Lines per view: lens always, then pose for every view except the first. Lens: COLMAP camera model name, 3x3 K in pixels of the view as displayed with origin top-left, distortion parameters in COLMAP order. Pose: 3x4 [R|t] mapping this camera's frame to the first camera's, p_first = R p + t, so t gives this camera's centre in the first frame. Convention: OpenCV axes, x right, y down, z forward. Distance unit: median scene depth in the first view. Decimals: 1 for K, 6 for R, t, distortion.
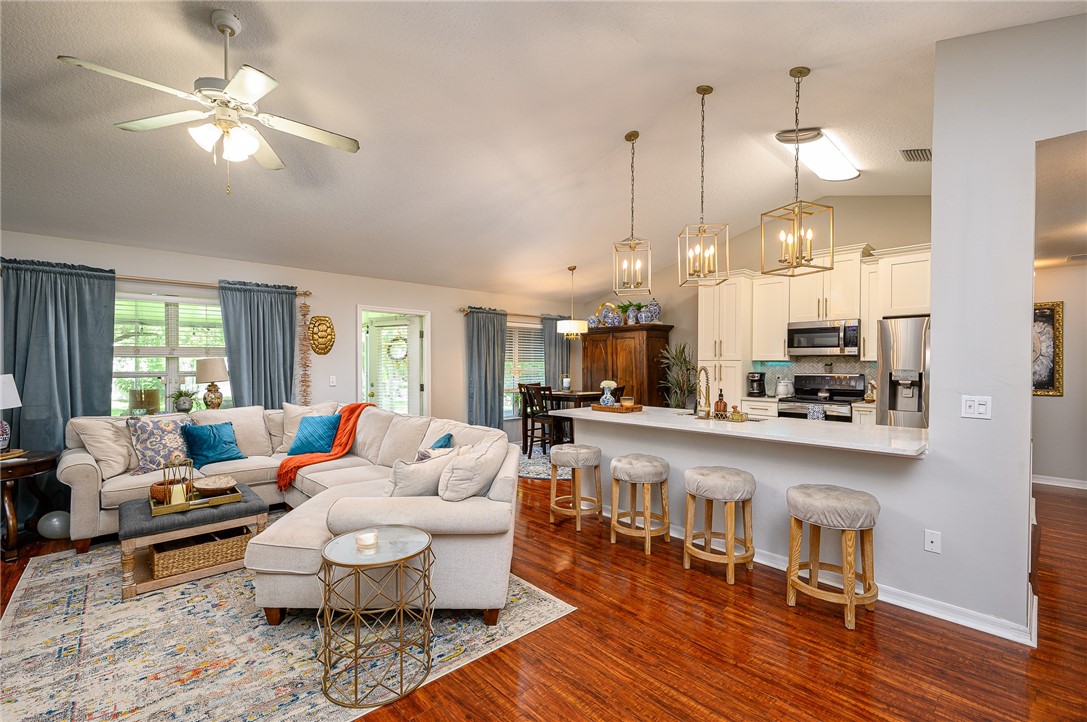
lens RADIAL K [[475.0, 0, 547.9], [0, 475.0, 367.6], [0, 0, 1]] dist [-0.001124, 0.000167]
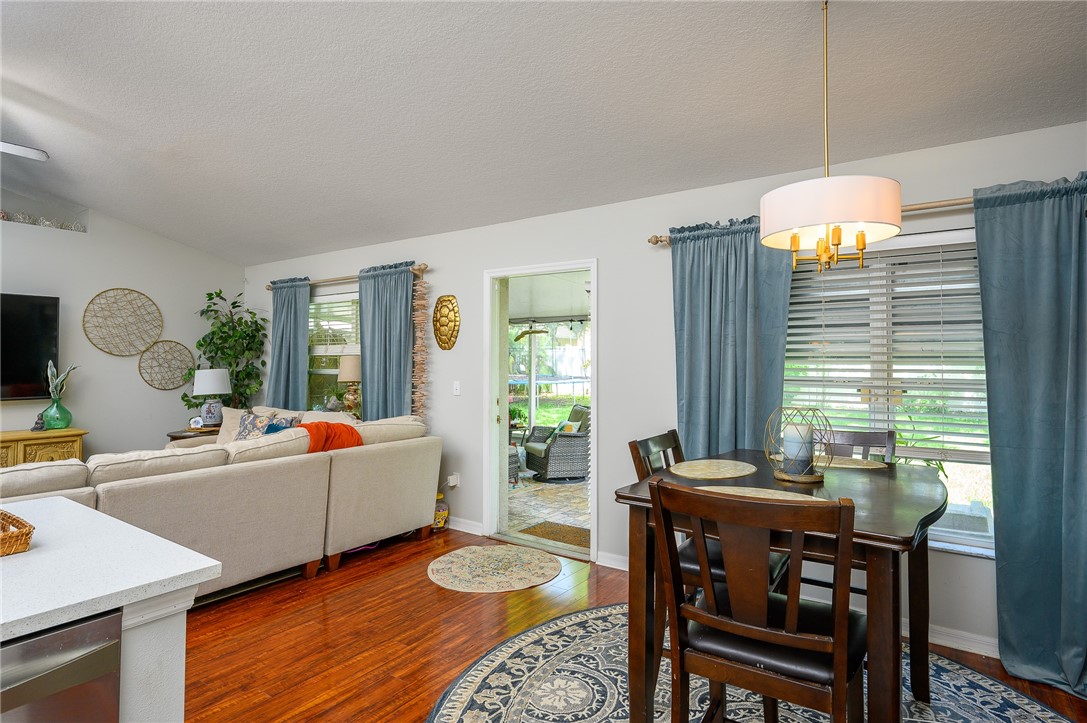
lens RADIAL K [[561.1, 0, 547.2], [0, 561.1, 358.5], [0, 0, 1]] dist [-0.002748, -0.001380]
pose [[0.224171, -0.007199, -0.974523, 0.358011], [-0.012666, 0.999867, -0.010299, -0.007945], [0.974467, 0.014652, 0.224050, 0.942354]]
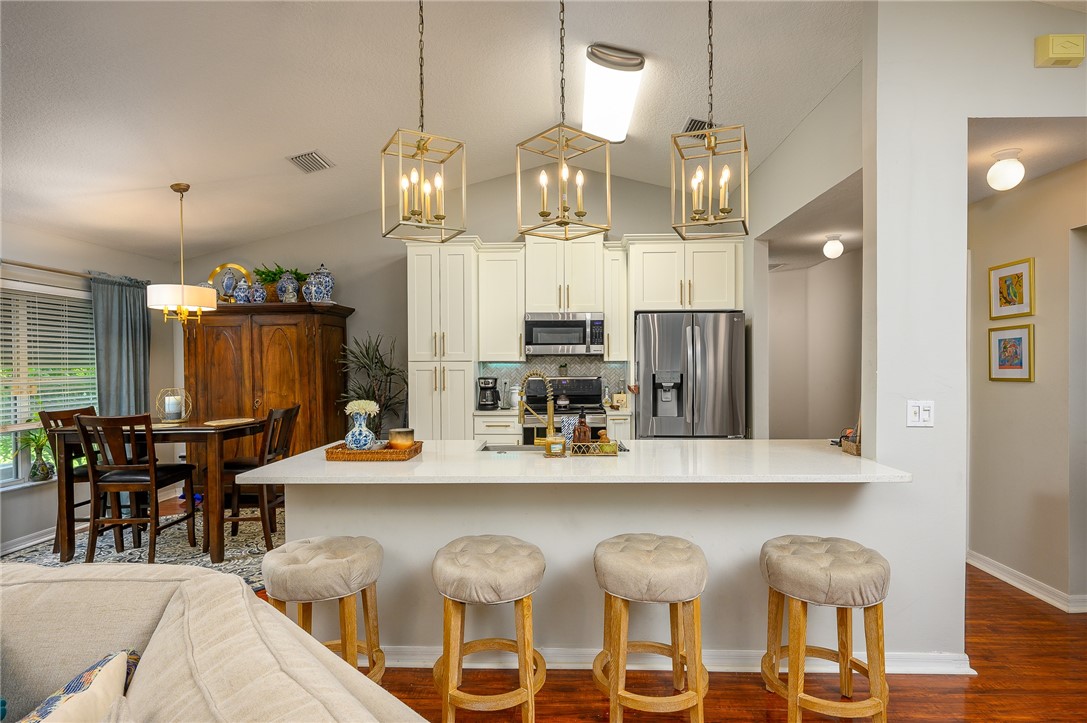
lens RADIAL K [[561.1, 0, 549.7], [0, 561.1, 367.9], [0, 0, 1]] dist [-0.002748, -0.001380]
pose [[0.707988, -0.009829, 0.706156, -0.119679], [0.013678, 0.999906, 0.000204, -0.003468], [-0.706092, 0.009514, 0.708056, 0.321466]]
